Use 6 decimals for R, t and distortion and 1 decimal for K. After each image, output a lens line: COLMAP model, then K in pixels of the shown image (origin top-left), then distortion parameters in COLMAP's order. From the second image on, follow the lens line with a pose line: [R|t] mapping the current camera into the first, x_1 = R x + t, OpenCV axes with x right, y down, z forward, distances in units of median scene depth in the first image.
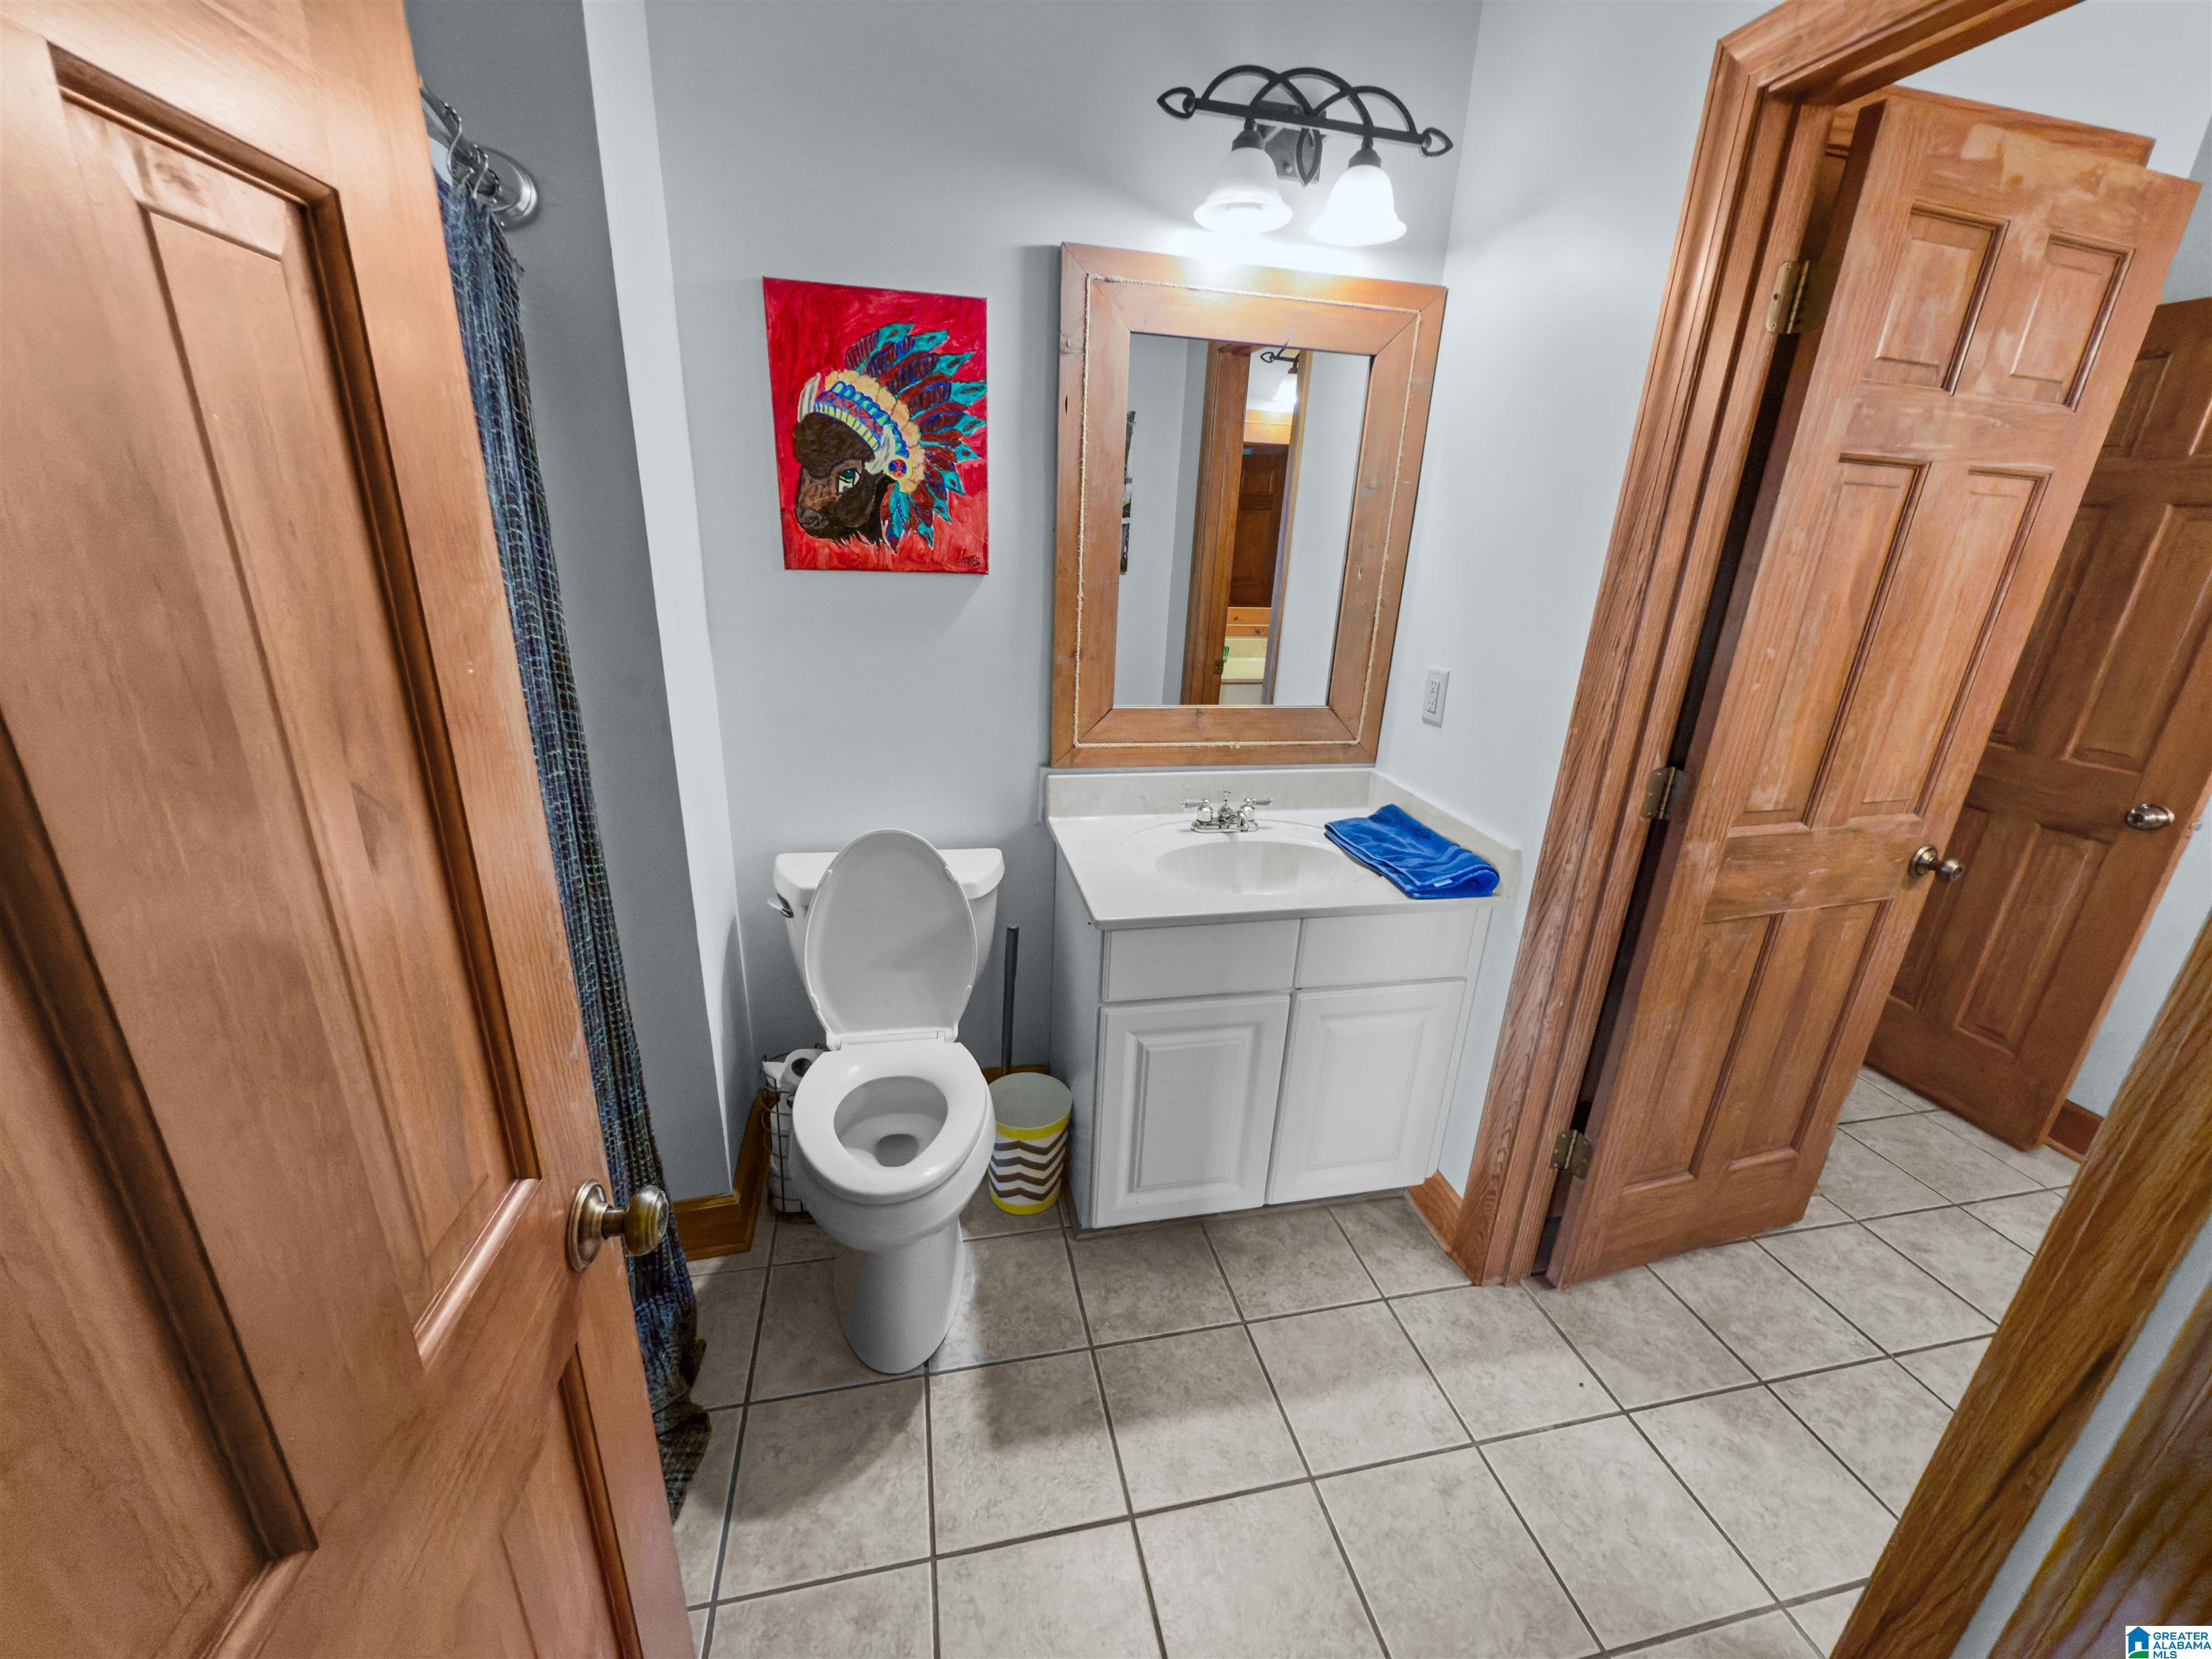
lens RADIAL K [[886.0, 0, 1106.0], [0, 886.0, 829.5], [0, 0, 1]] dist [-0.000928, -0.000061]
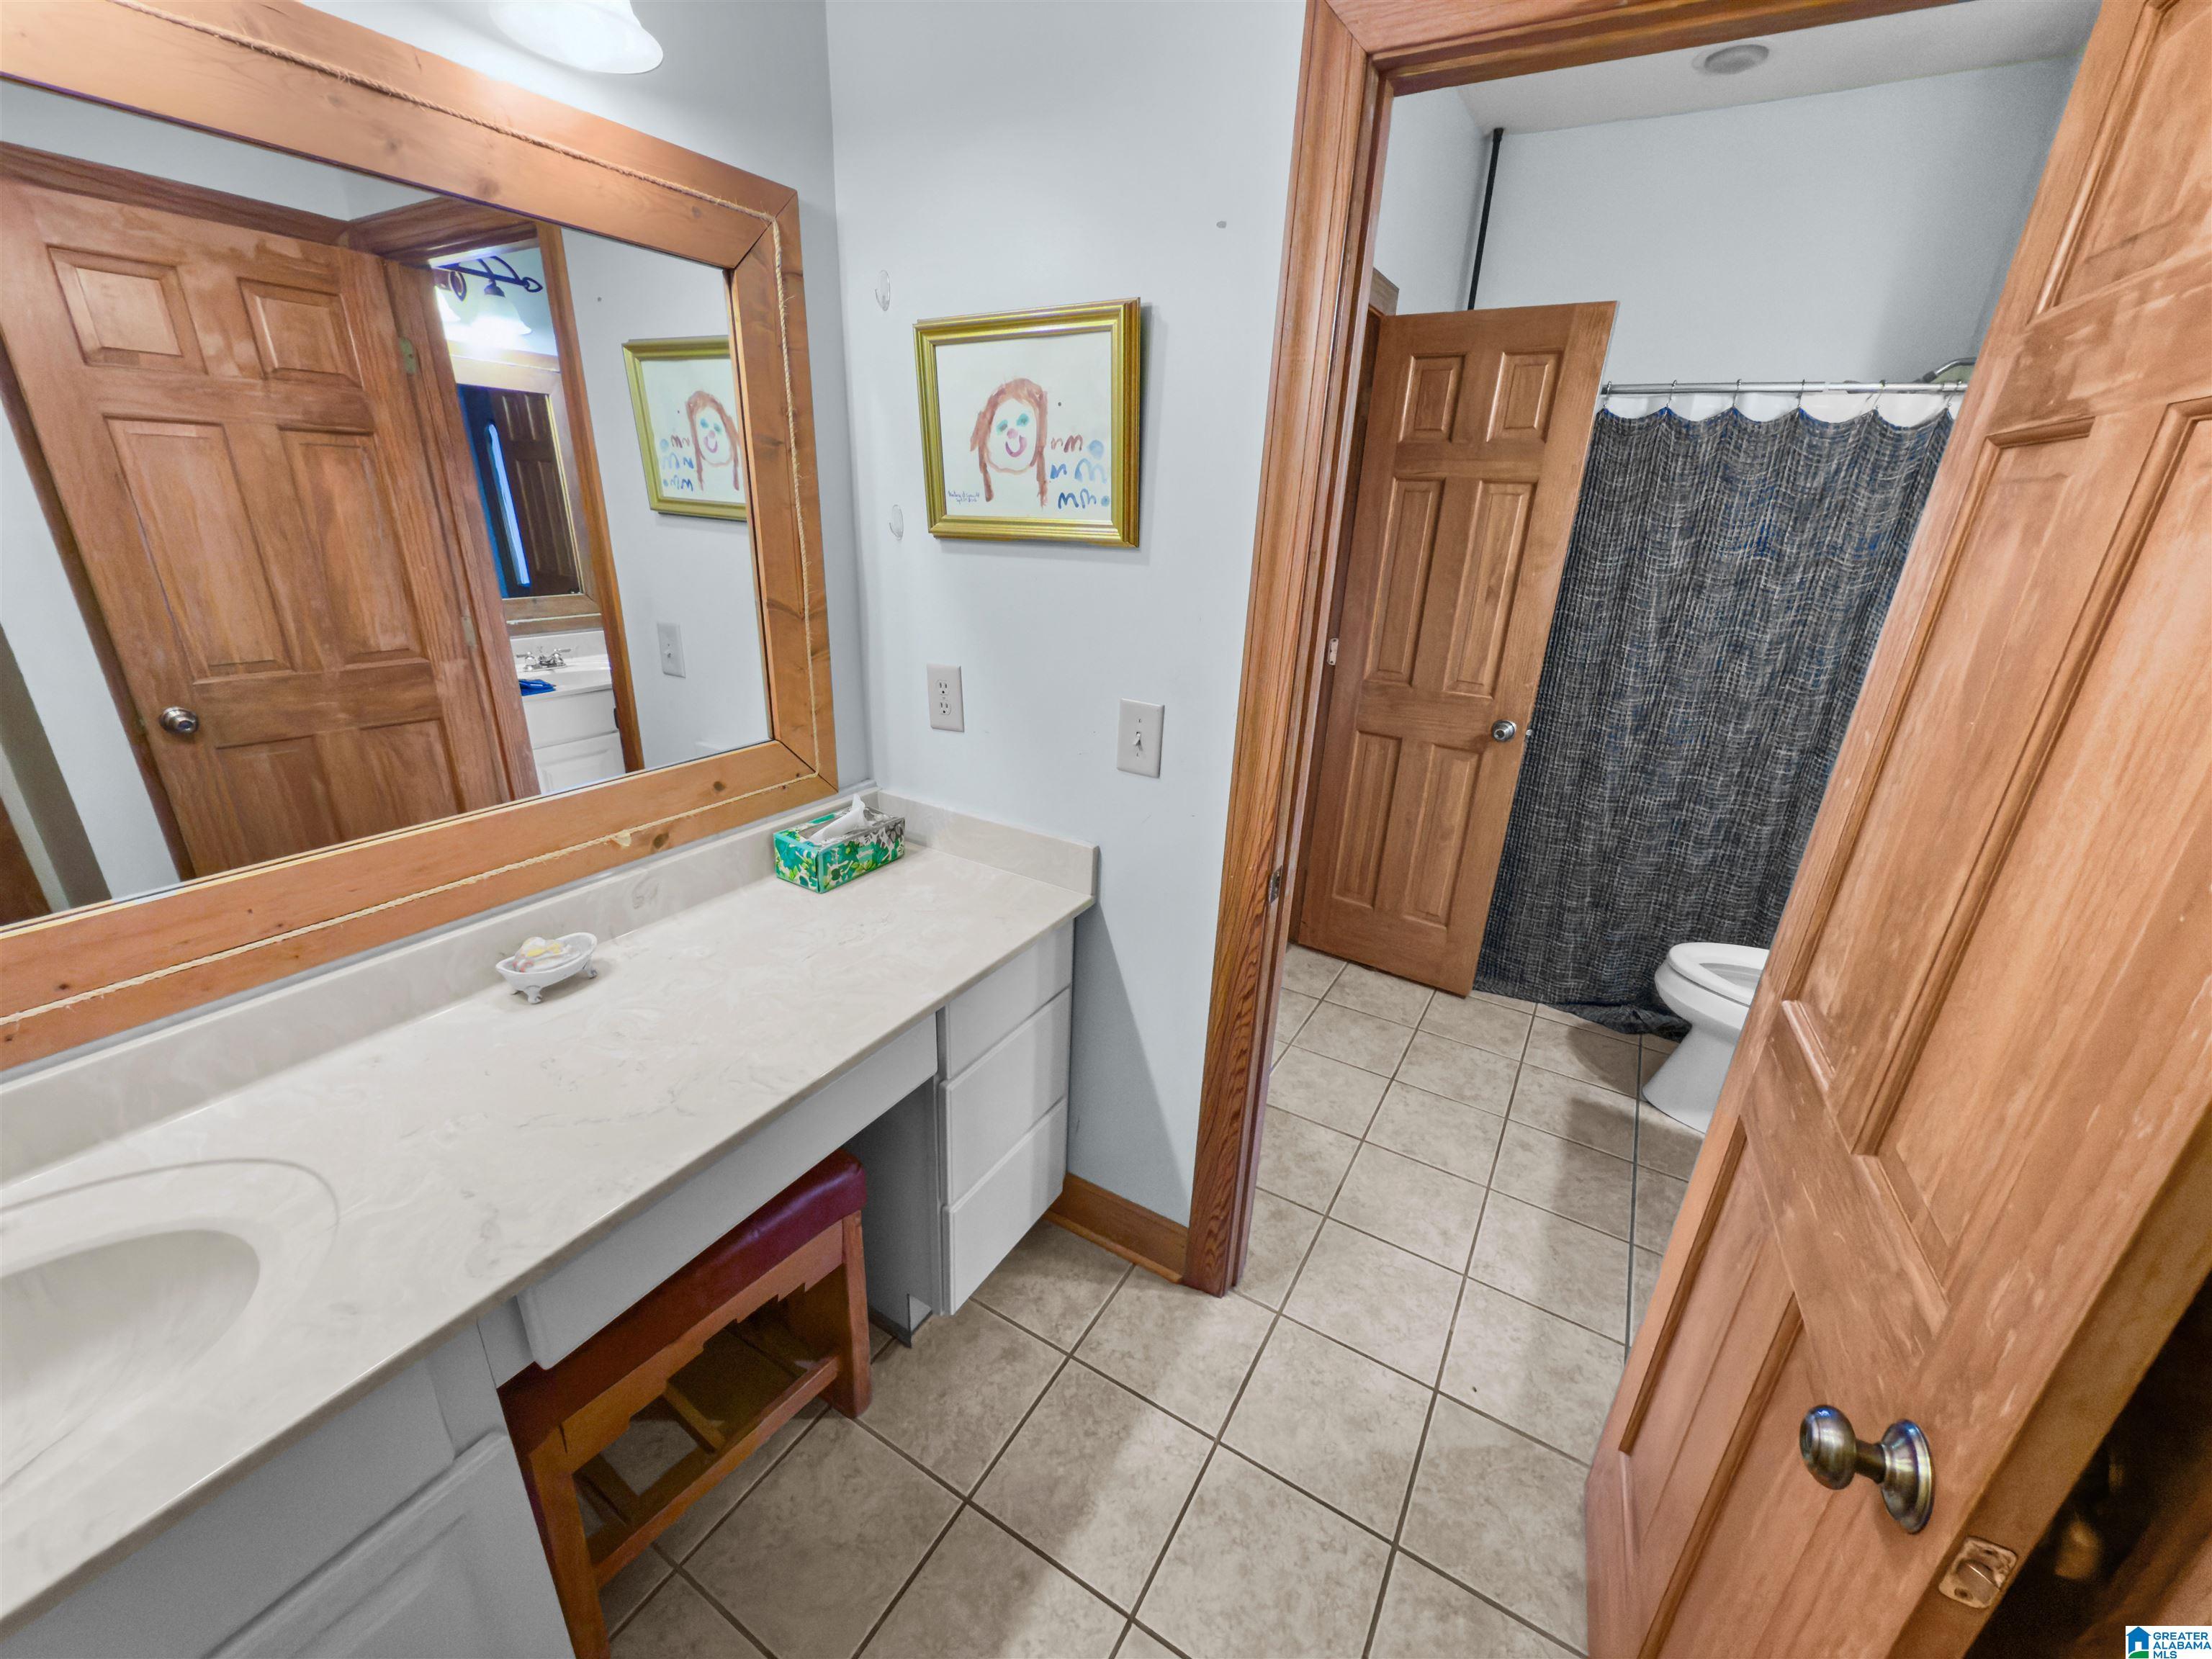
lens RADIAL K [[886.0, 0, 1106.0], [0, 886.0, 829.5], [0, 0, 1]] dist [-0.000928, -0.000061]
pose [[-0.683118, 0.192189, -0.704566, 1.321076], [-0.312549, 0.795001, 0.519891, -0.252359], [0.660048, 0.575358, -0.483011, 0.793711]]
